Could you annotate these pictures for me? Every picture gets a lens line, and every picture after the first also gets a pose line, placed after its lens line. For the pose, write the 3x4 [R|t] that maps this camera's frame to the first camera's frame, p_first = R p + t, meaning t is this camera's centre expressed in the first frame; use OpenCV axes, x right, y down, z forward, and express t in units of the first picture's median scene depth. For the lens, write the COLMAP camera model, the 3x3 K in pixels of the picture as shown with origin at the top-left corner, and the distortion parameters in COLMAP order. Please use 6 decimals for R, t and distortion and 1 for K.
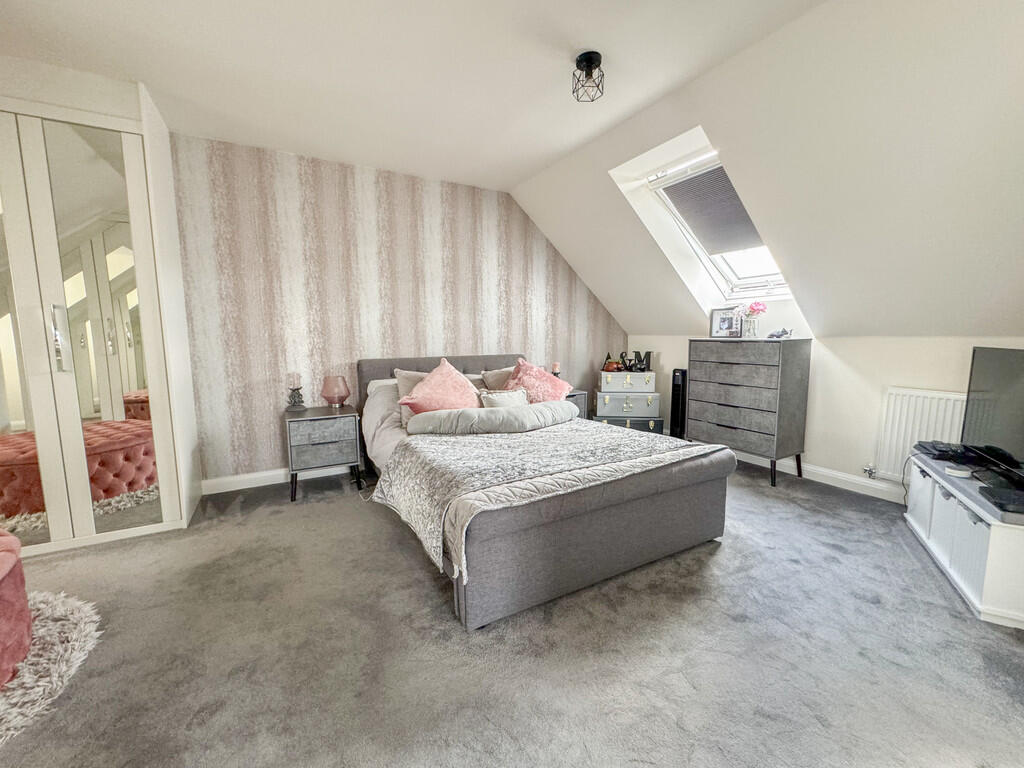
lens RADIAL K [[419.5, 0, 512.0], [0, 419.5, 384.0], [0, 0, 1]] dist [-0.020738, 0.008978]
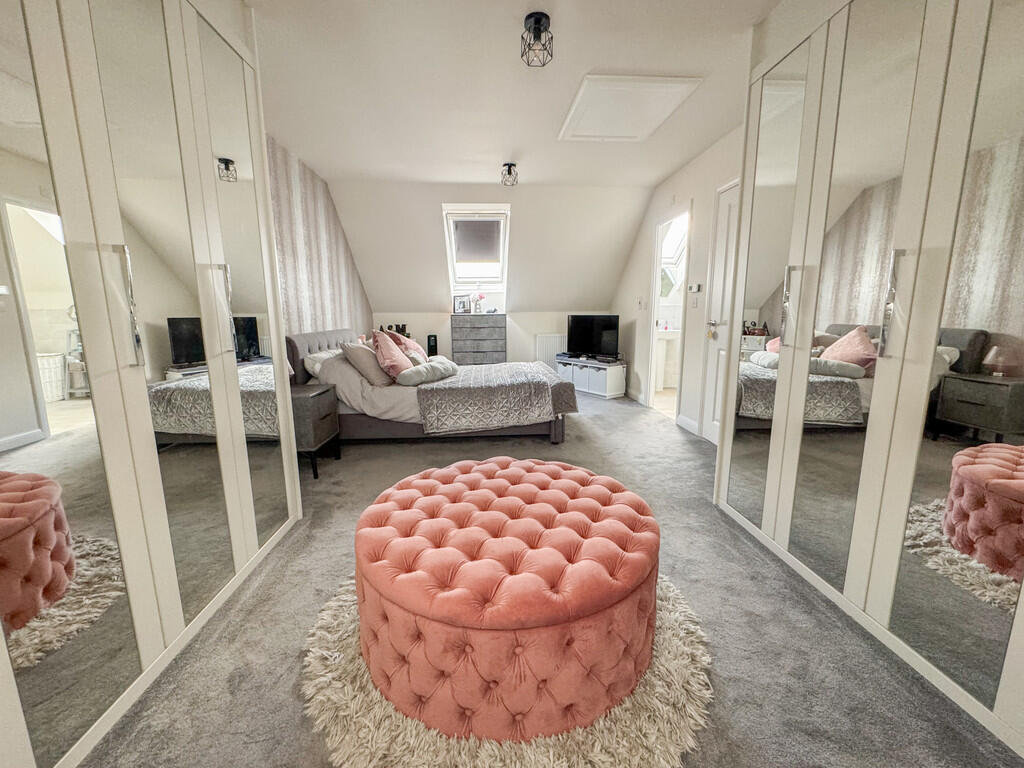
lens RADIAL K [[419.5, 0, 512.0], [0, 419.5, 384.0], [0, 0, 1]] dist [-0.020738, 0.008978]
pose [[0.417417, -0.146942, 0.896756, -1.043236], [0.110017, 0.987752, 0.110643, 0.004641], [-0.902031, 0.052474, 0.428470, 0.139947]]
